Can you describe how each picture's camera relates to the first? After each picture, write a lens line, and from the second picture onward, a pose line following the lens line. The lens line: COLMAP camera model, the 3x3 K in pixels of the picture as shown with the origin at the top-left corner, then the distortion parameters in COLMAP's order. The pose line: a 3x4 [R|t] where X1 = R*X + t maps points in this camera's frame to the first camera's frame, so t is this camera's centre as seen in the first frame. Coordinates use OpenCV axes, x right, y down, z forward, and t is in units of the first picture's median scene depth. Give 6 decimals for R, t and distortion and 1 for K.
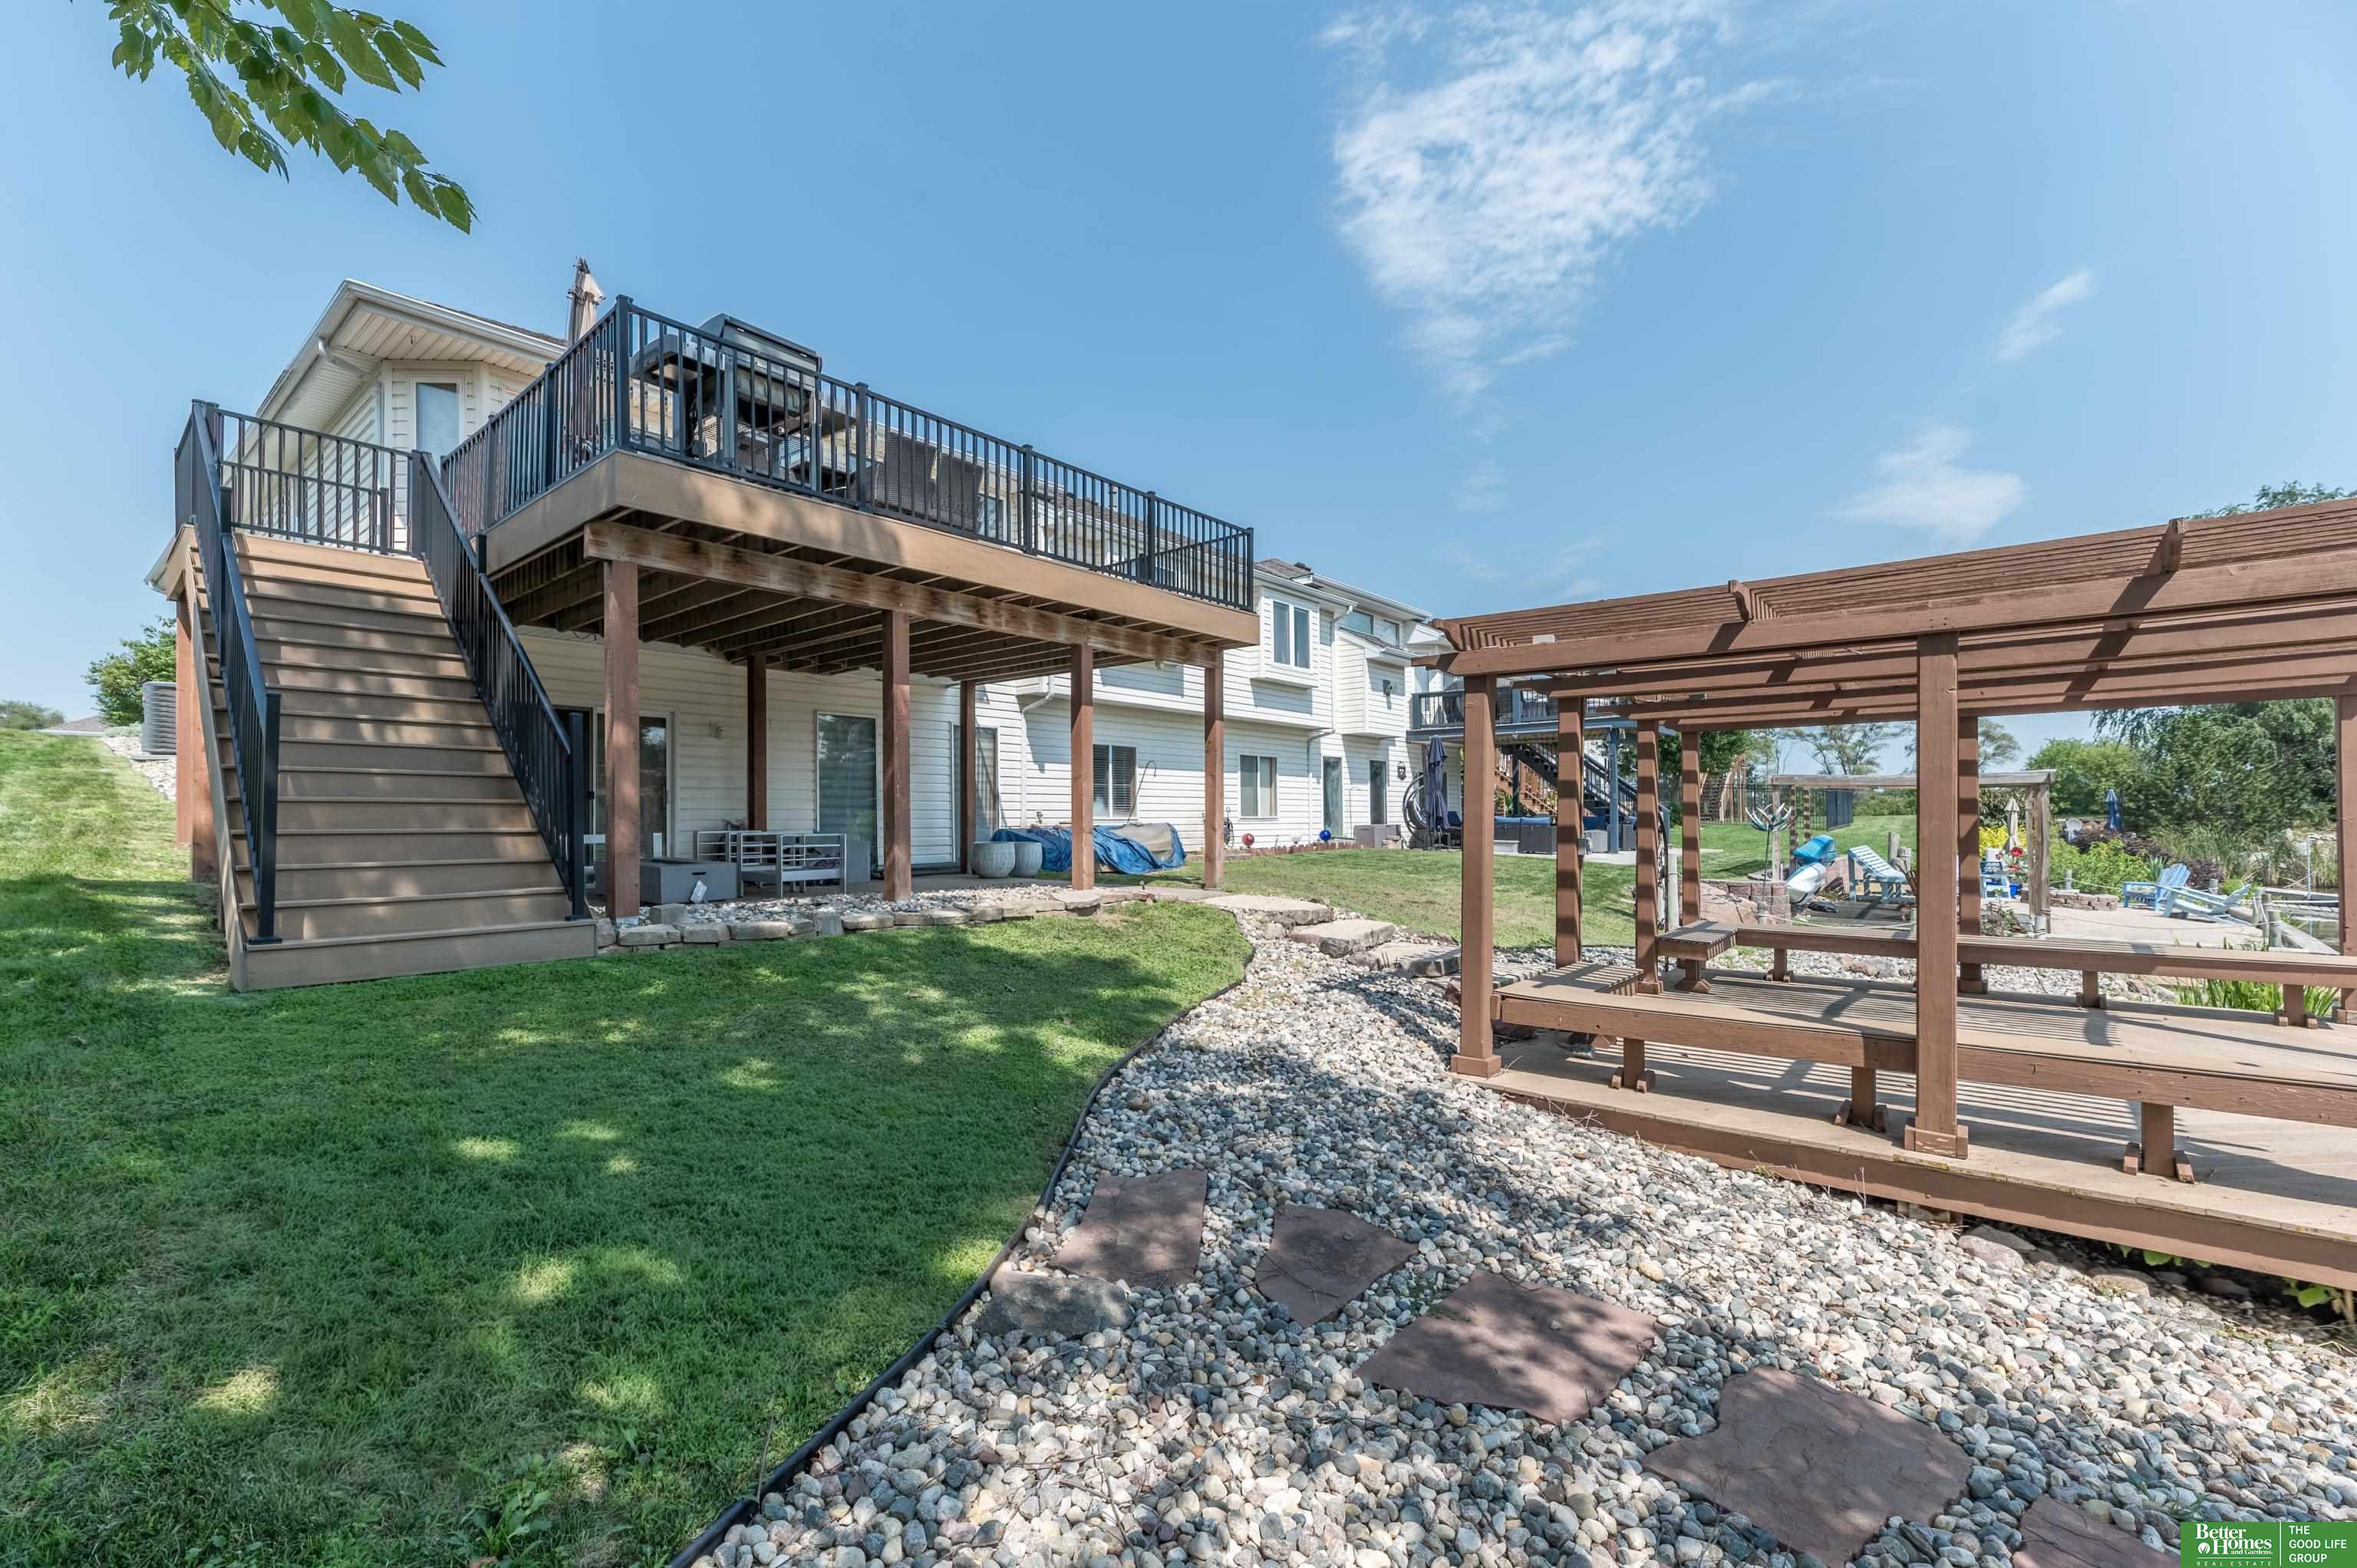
lens RADIAL K [[963.3, 0, 1175.5], [0, 963.3, 777.0], [0, 0, 1]] dist [-0.000886, 0.000052]
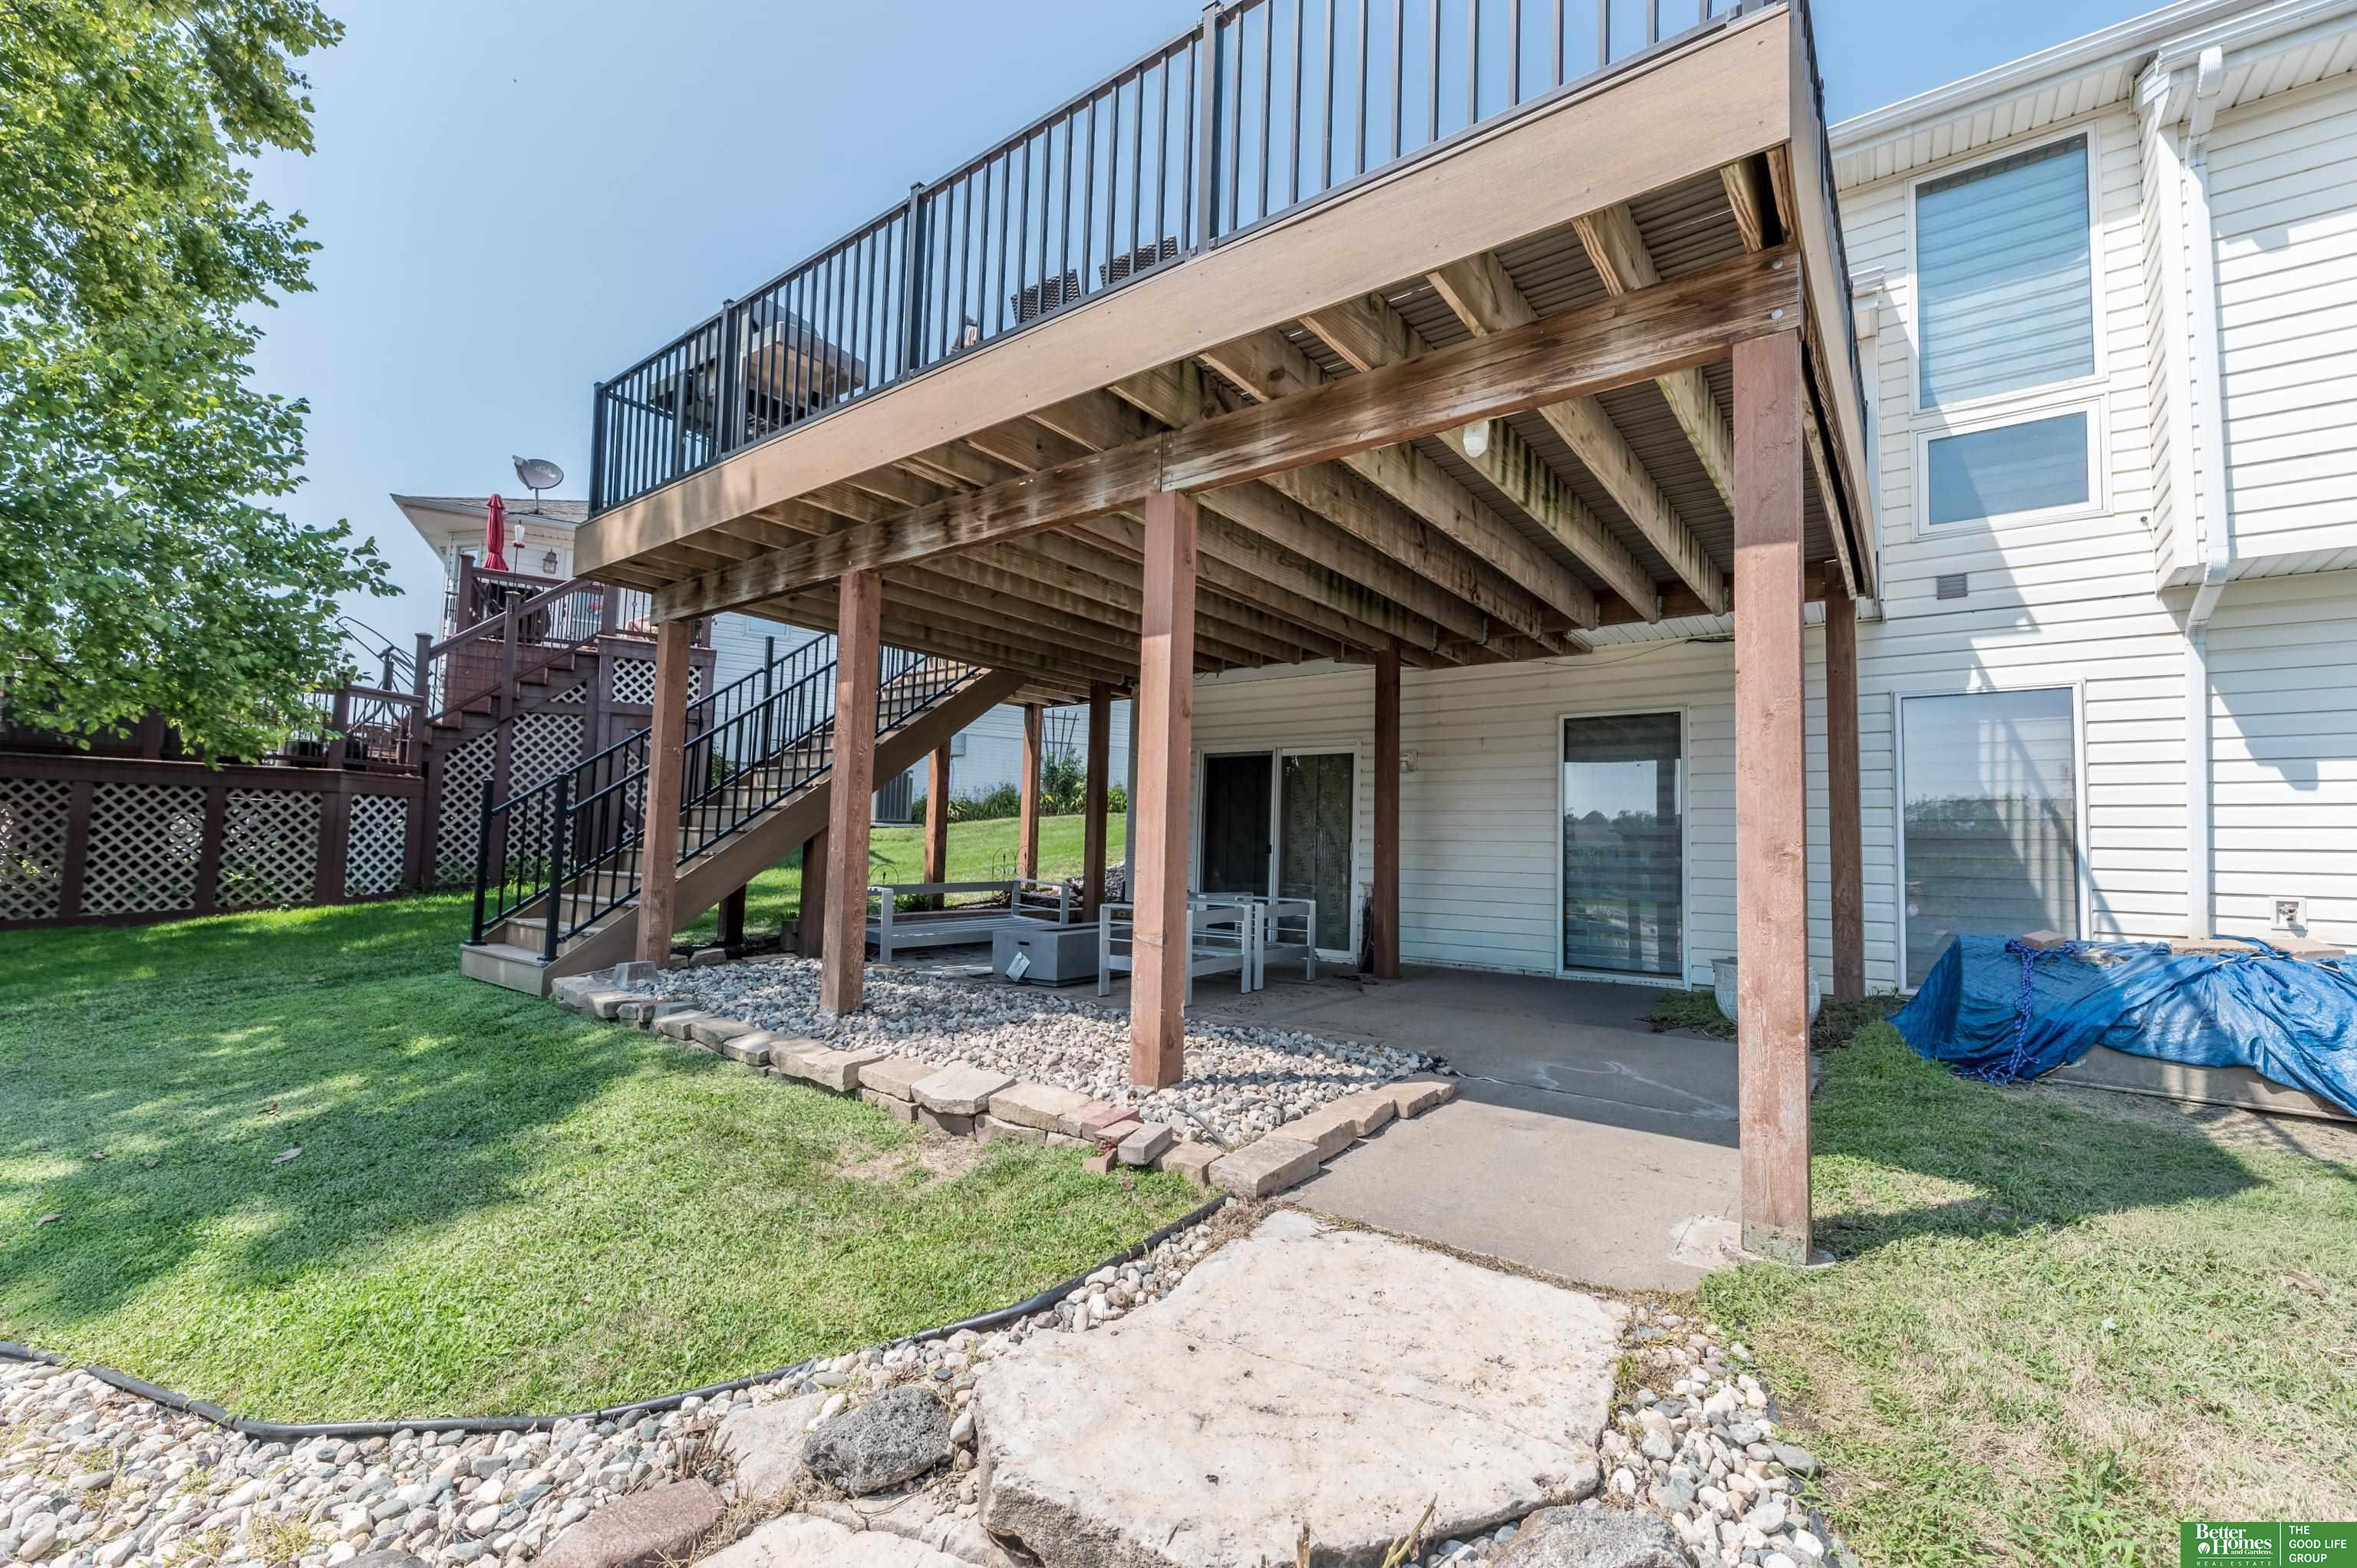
lens RADIAL K [[963.3, 0, 1175.5], [0, 963.3, 777.0], [0, 0, 1]] dist [-0.000886, 0.000052]
pose [[0.039748, -0.062320, -0.997264, 0.194443], [0.019783, 0.997907, -0.061572, 0.004488], [0.999014, -0.017282, 0.040898, 0.580980]]
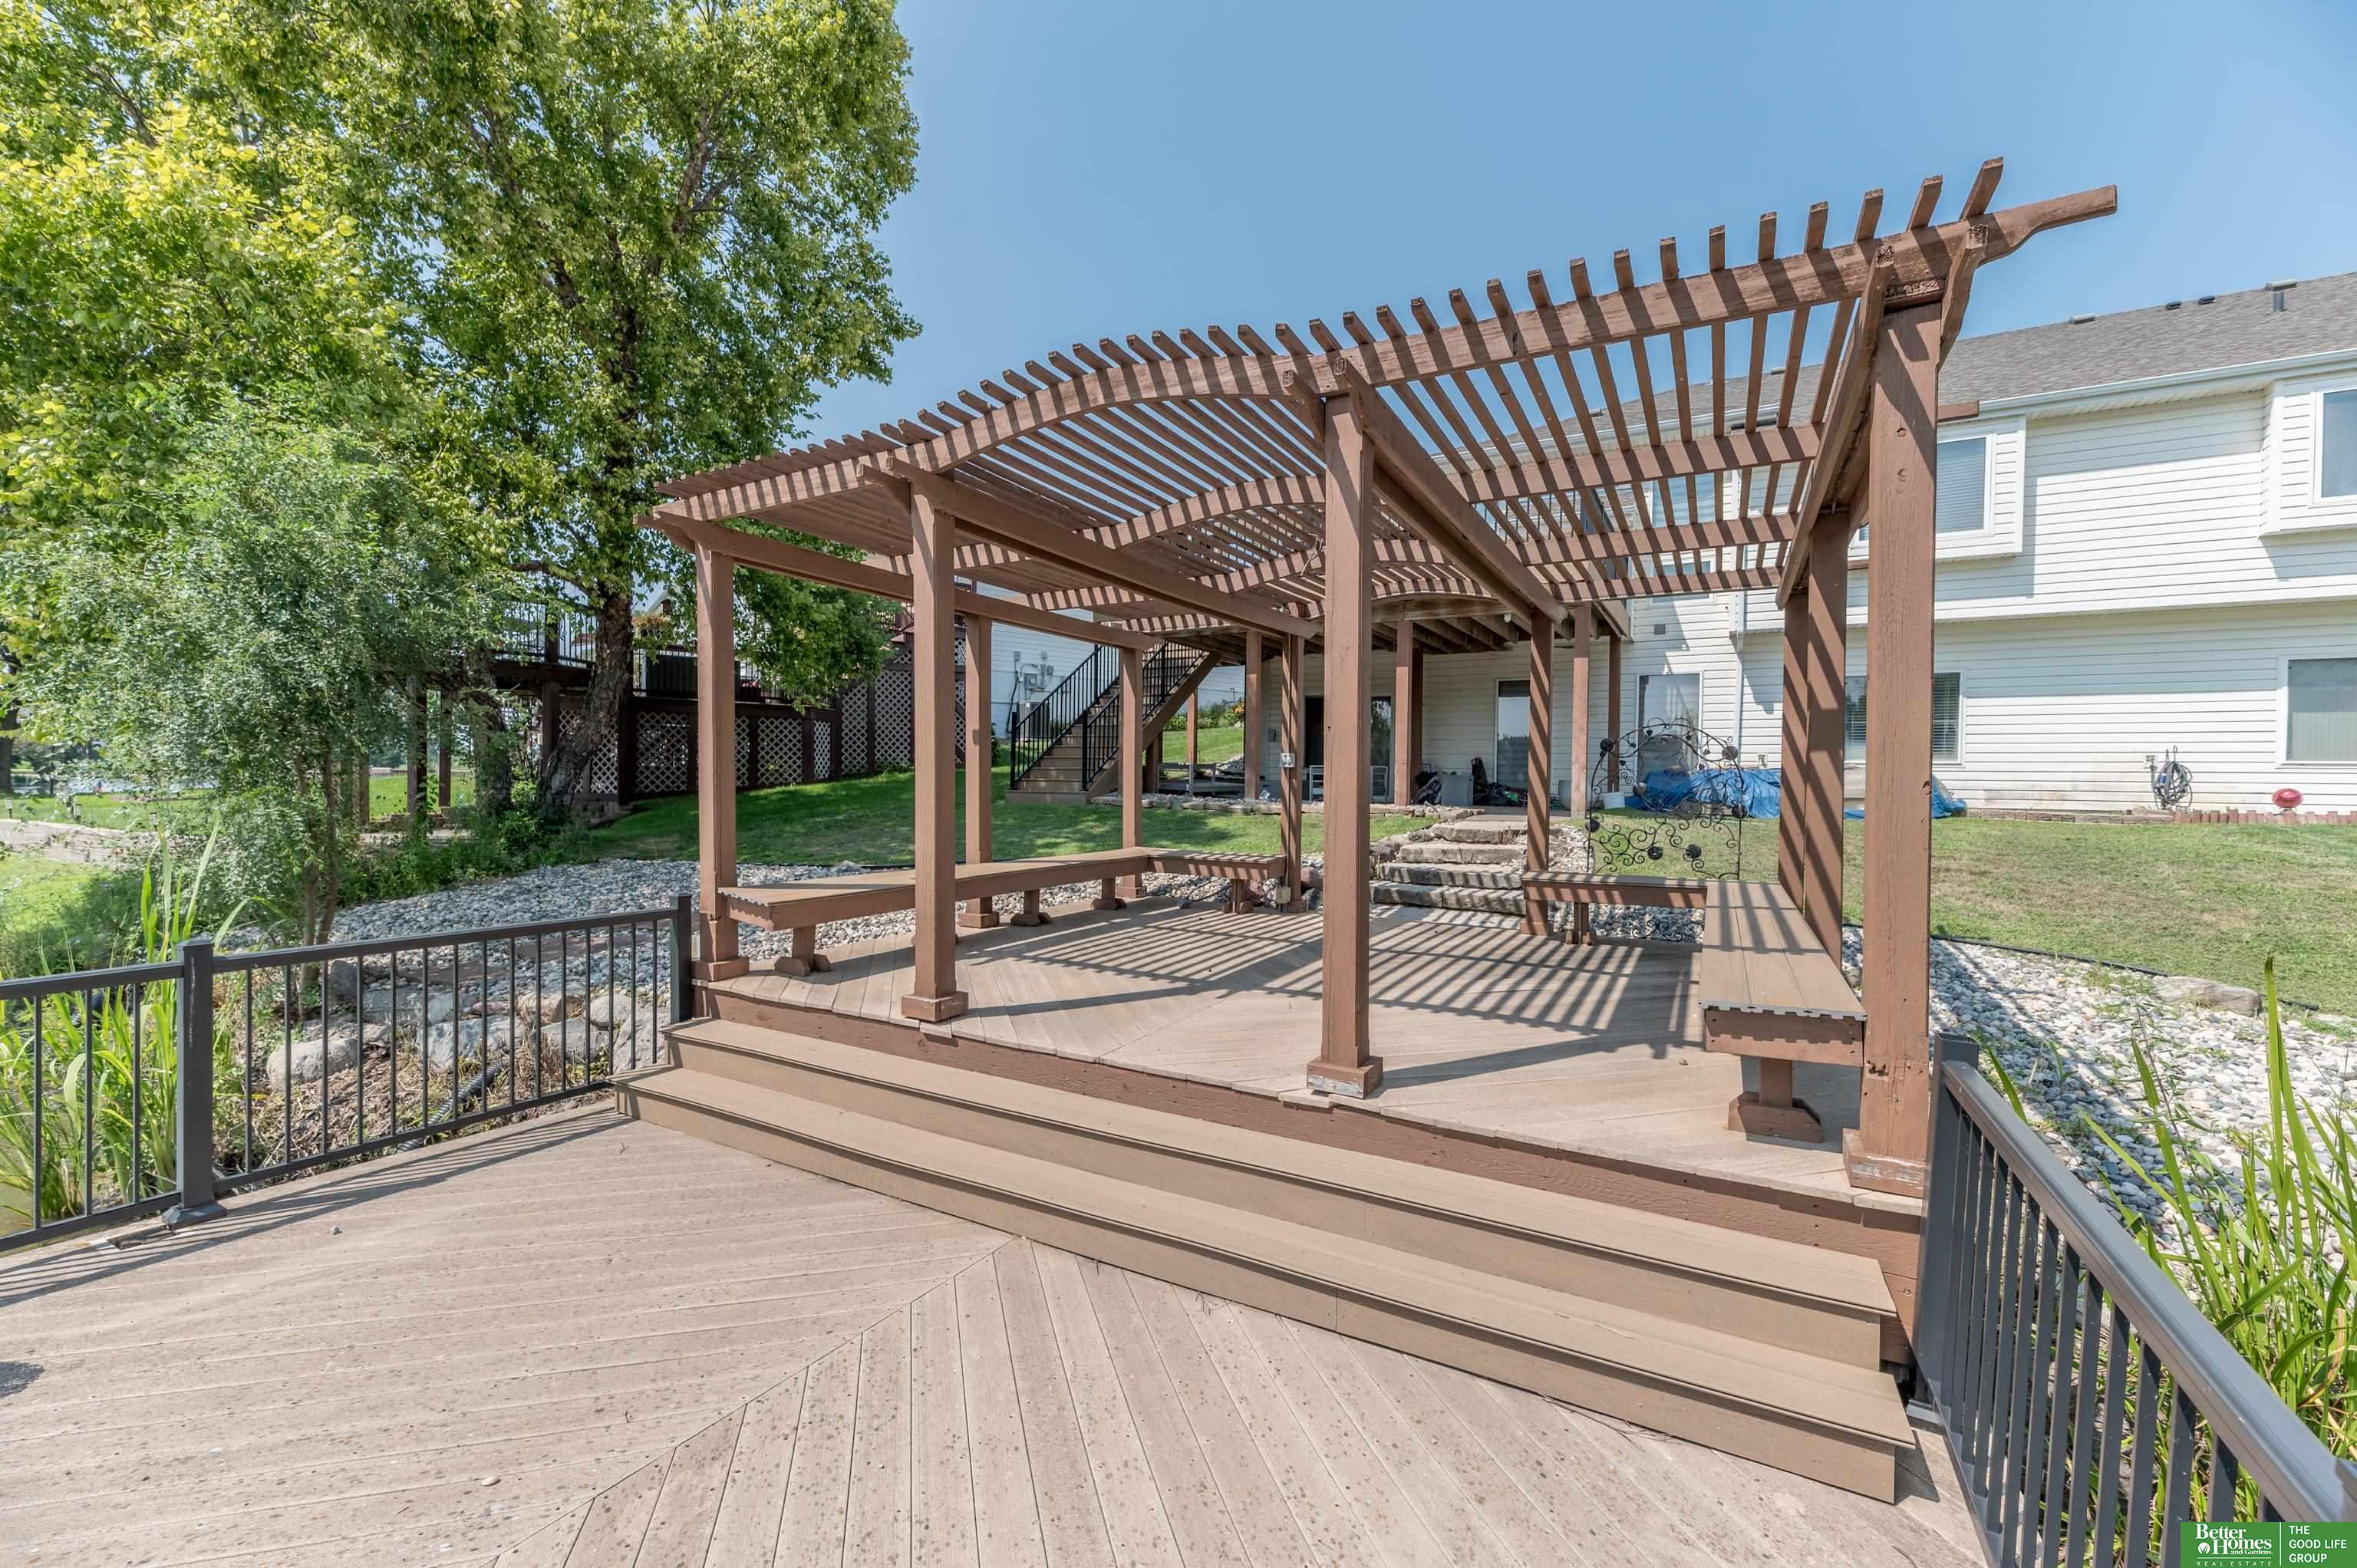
lens RADIAL K [[963.3, 0, 1175.5], [0, 963.3, 777.0], [0, 0, 1]] dist [-0.000886, 0.000052]
pose [[0.175000, 0.011551, -0.984501, 0.697293], [0.030206, 0.999398, 0.017095, 0.024198], [0.984105, -0.032729, 0.174546, 0.259600]]
